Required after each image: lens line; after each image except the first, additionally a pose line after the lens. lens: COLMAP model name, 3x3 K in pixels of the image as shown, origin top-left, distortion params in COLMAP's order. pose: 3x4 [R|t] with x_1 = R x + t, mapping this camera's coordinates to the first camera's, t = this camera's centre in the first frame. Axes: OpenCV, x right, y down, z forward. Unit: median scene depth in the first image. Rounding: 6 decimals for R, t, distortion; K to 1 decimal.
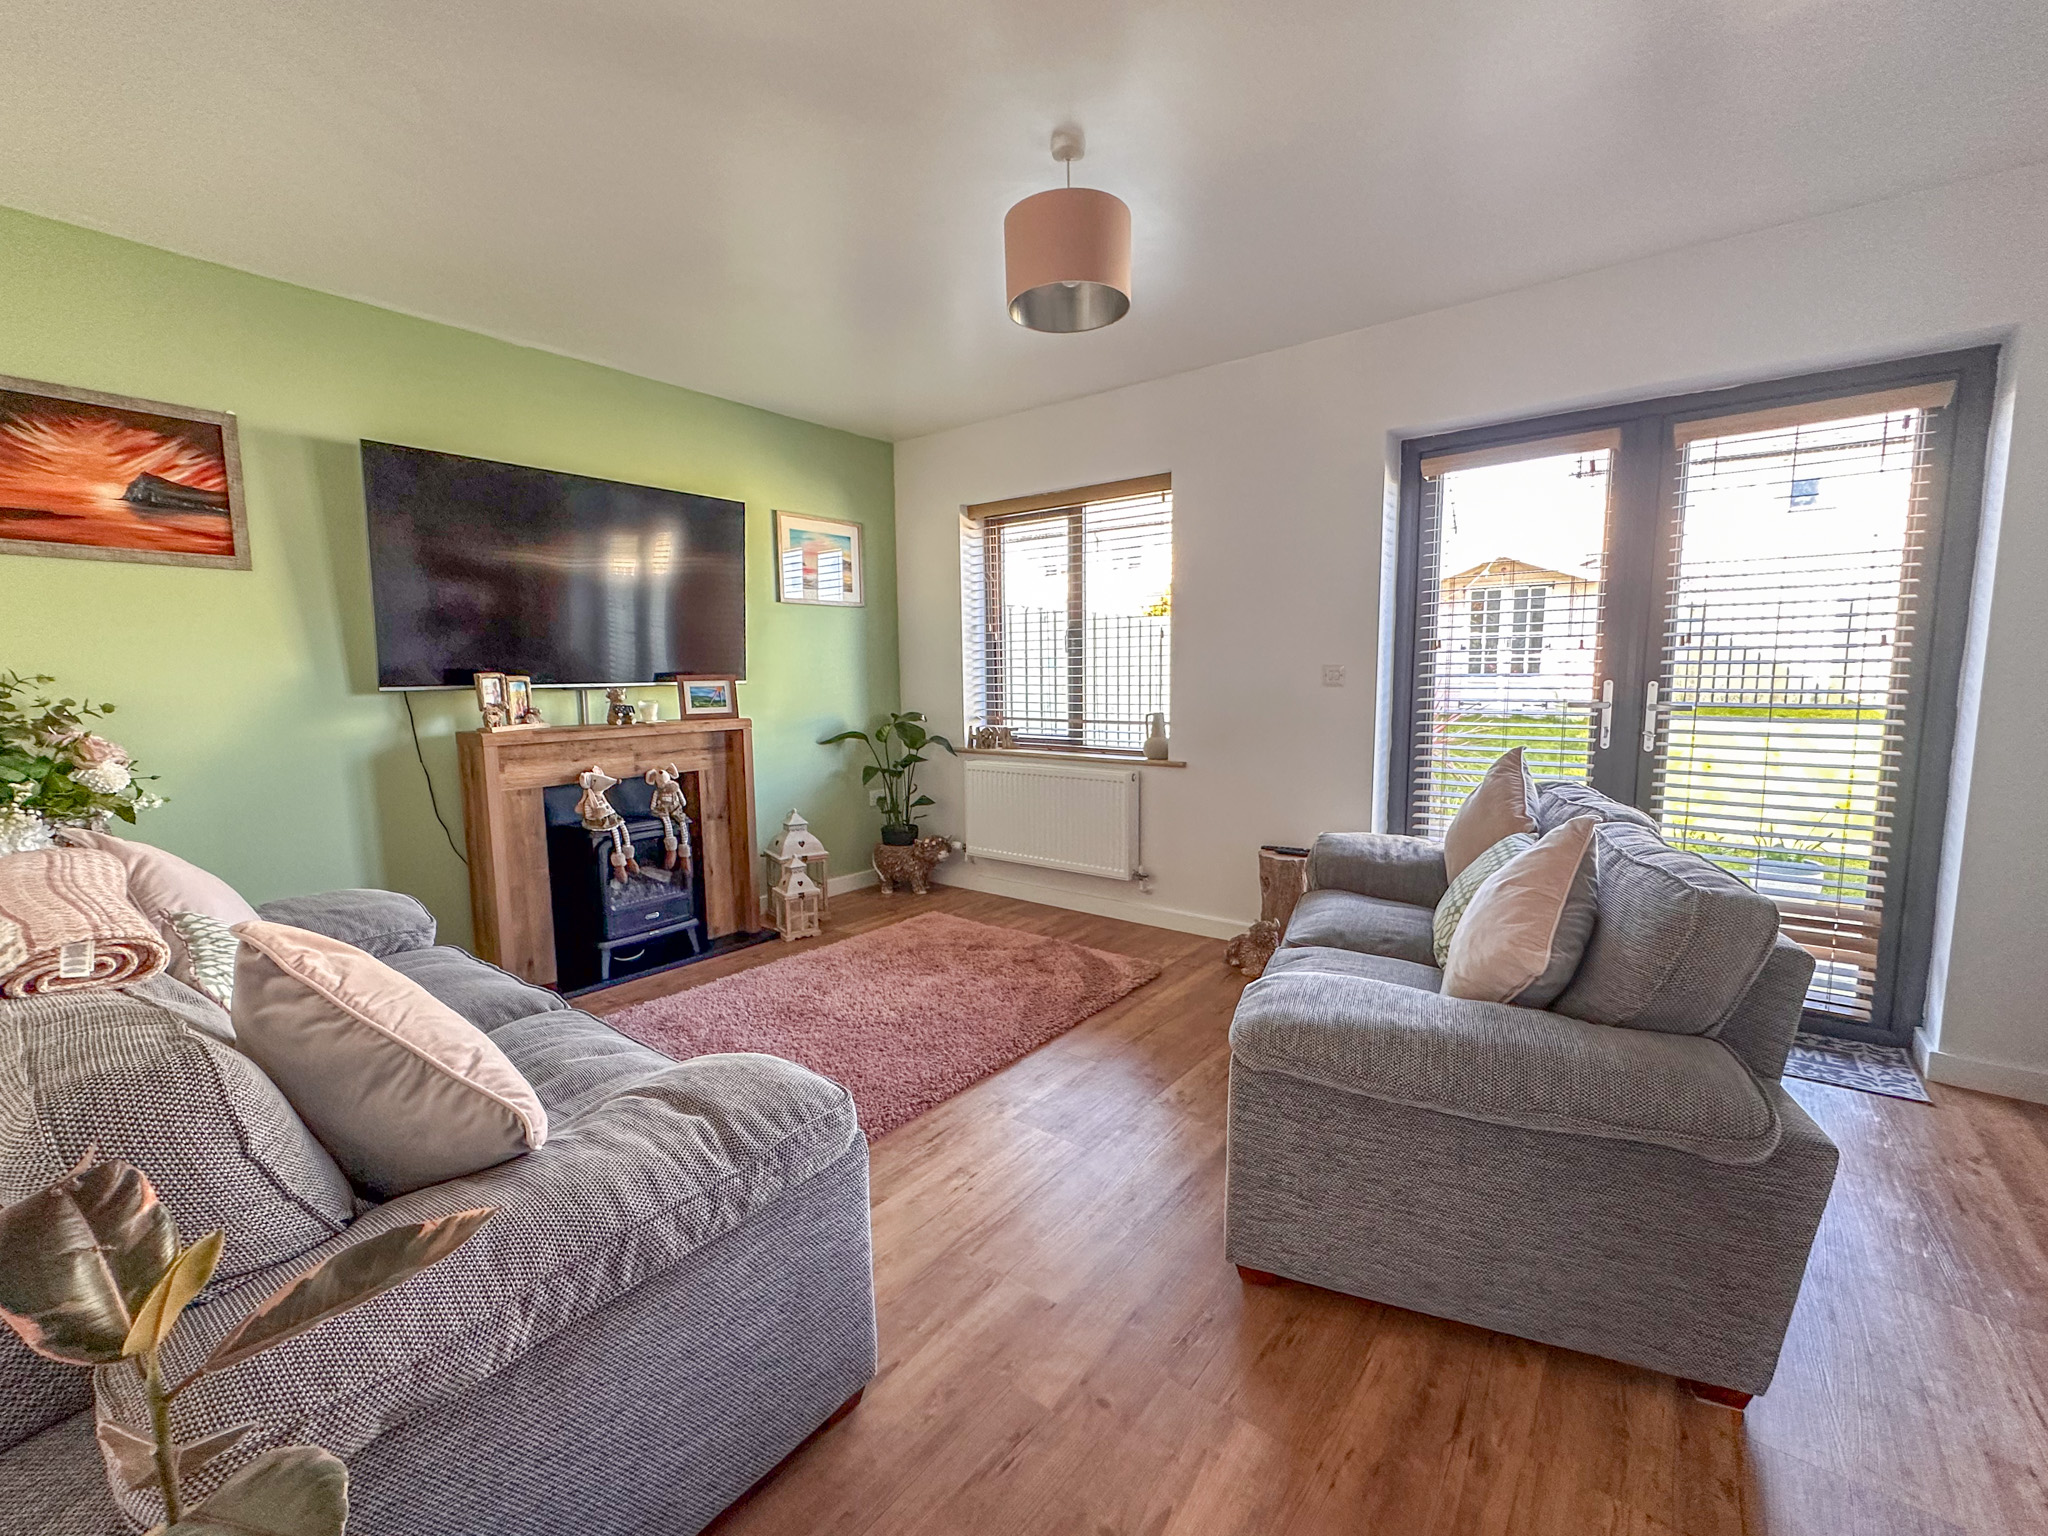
lens RADIAL K [[836.5, 0, 1022.8], [0, 836.5, 770.3], [0, 0, 1]] dist [-0.000293, 0.000052]
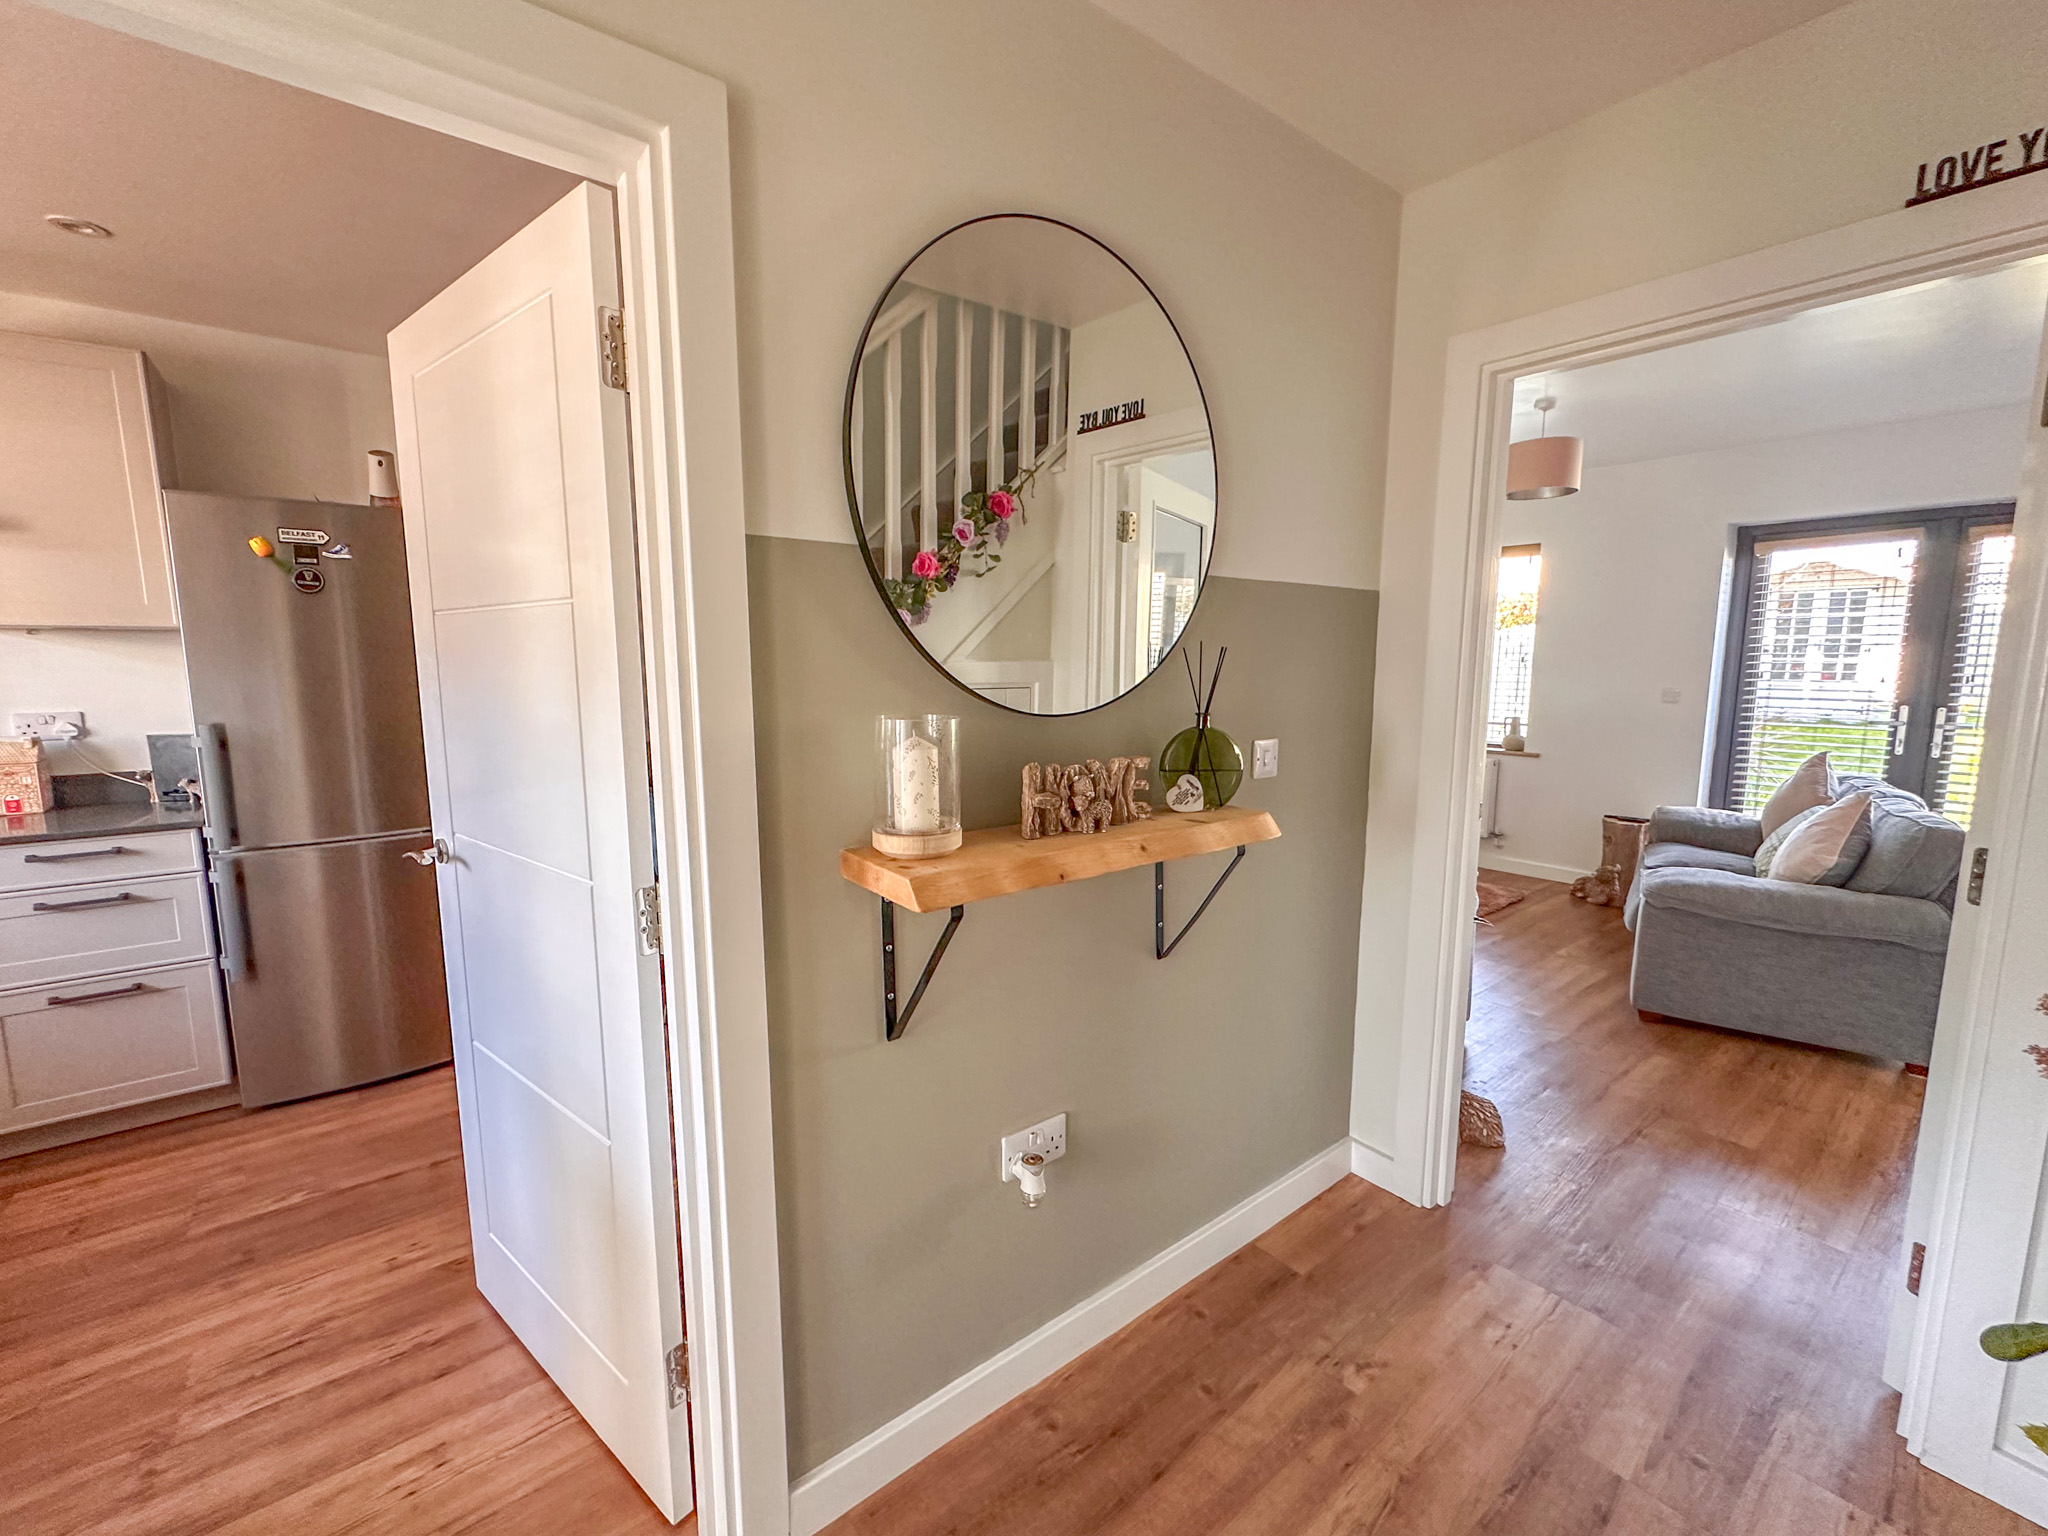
lens RADIAL K [[853.2, 0, 1015.0], [0, 853.2, 771.8], [0, 0, 1]] dist [0.001025, -0.000033]
pose [[0.974411, 0.041715, -0.220867, -0.402089], [-0.037009, 0.998992, 0.025405, 0.019846], [0.221705, -0.016581, 0.974973, -0.679249]]
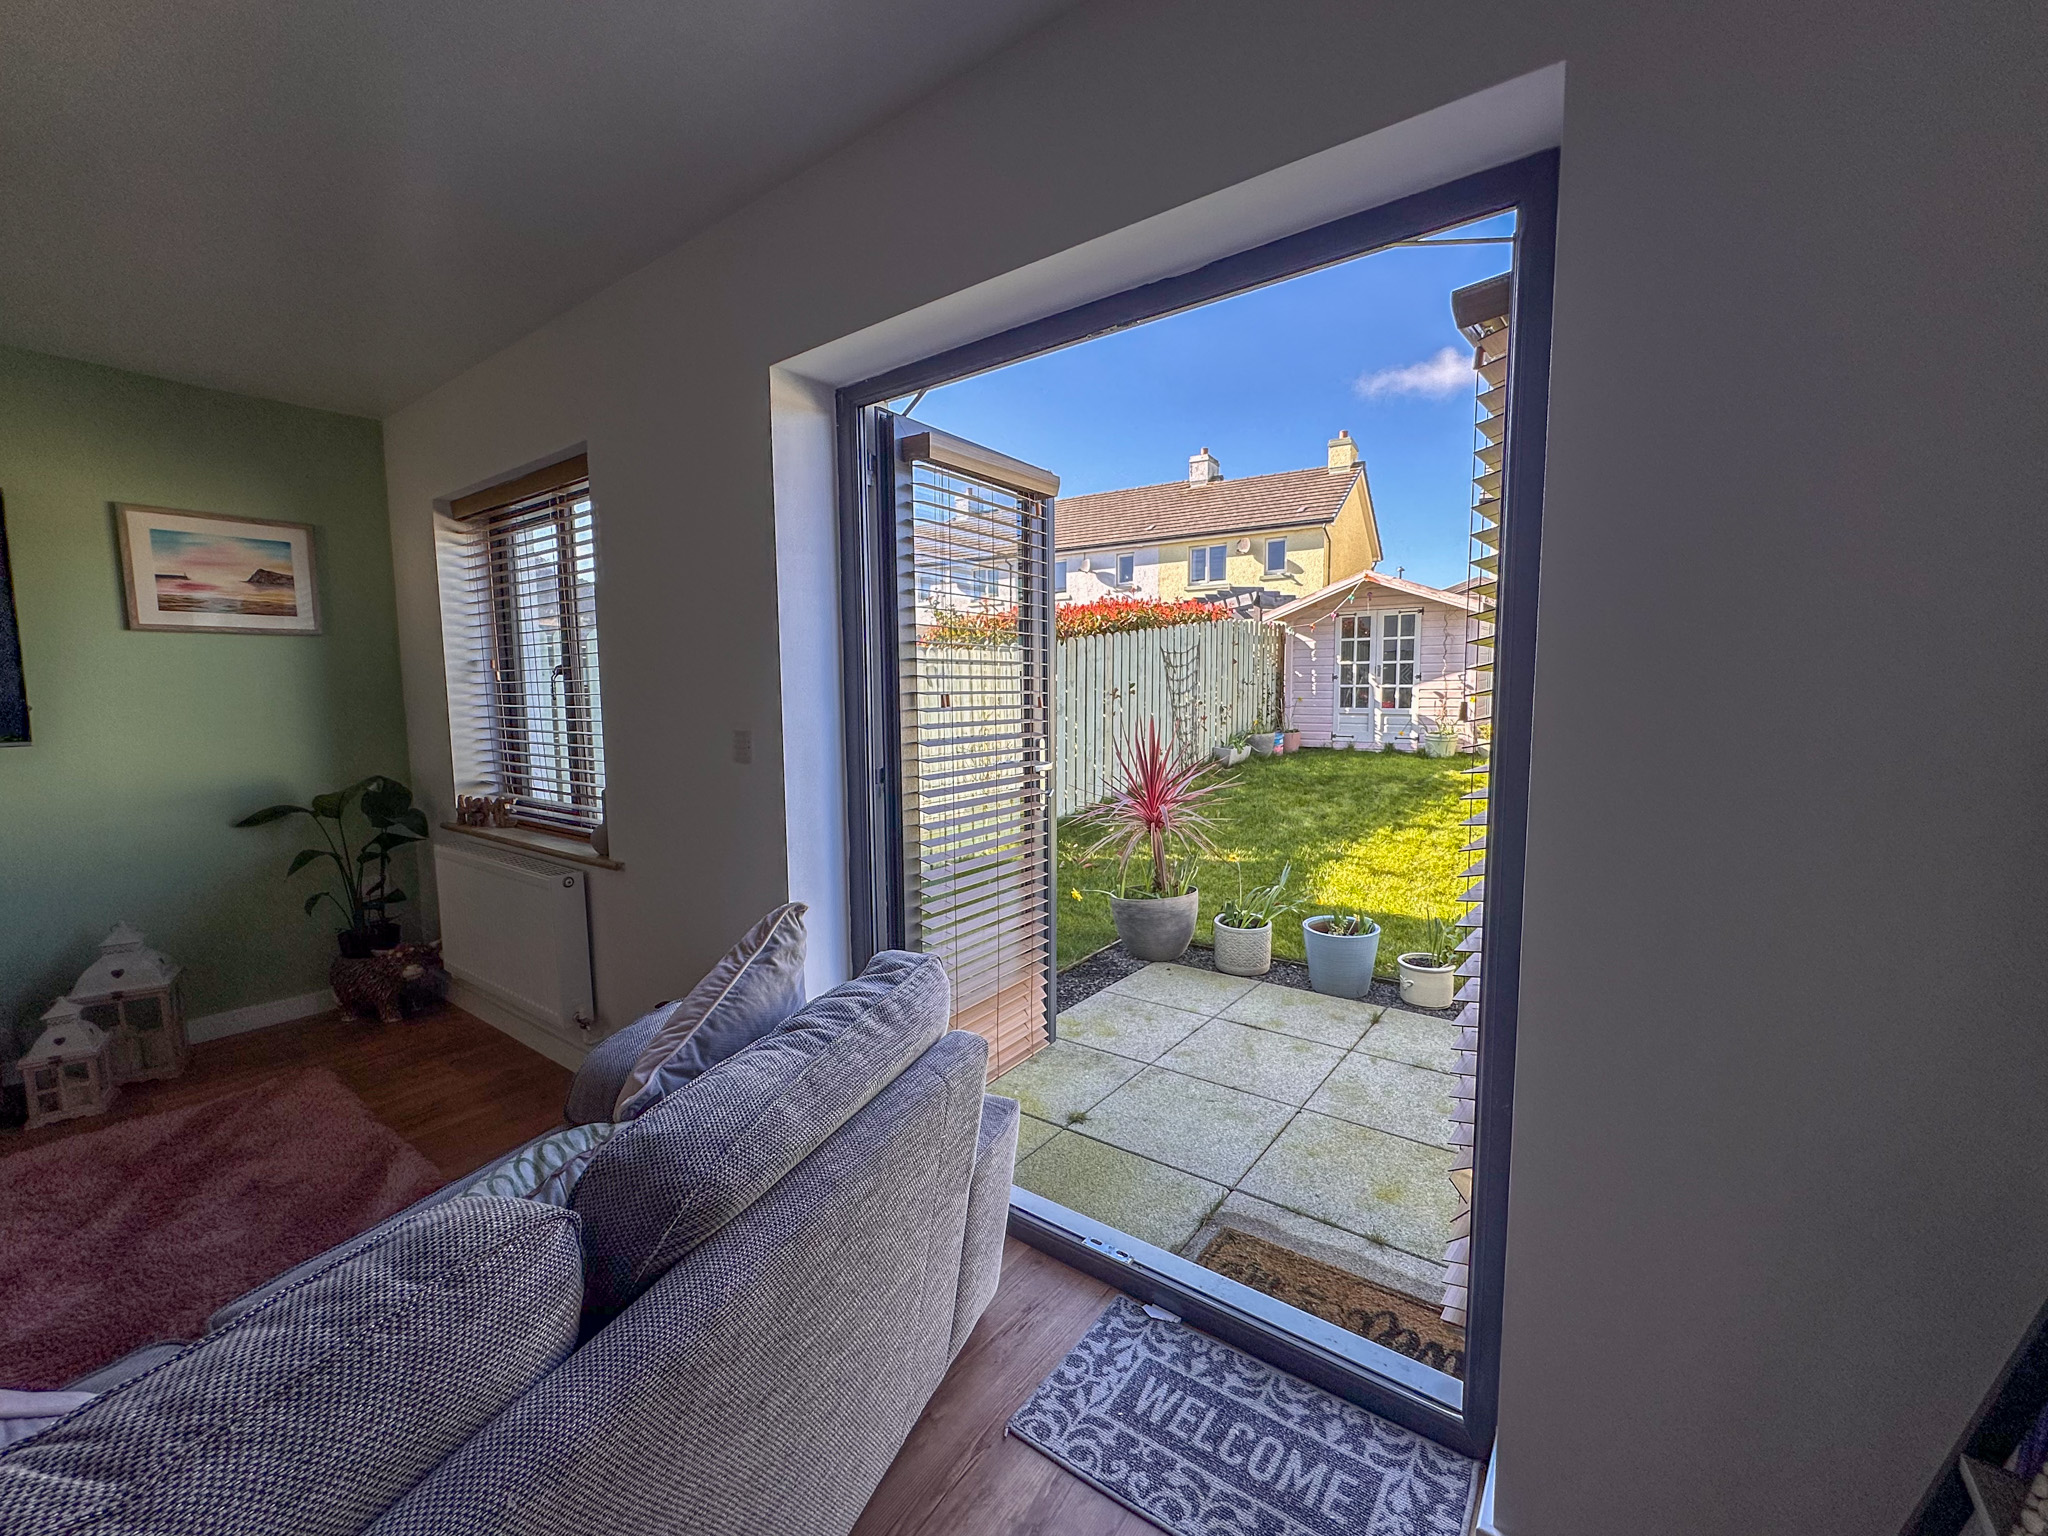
lens RADIAL K [[813.5, 0, 1021.4], [0, 813.5, 767.8], [0, 0, 1]] dist [0.000012, 0.000153]
pose [[0.999669, -0.001394, 0.025676, 0.512483], [0.002066, 0.999655, -0.026192, -0.070108], [-0.025630, 0.026236, 0.999327, 0.321516]]
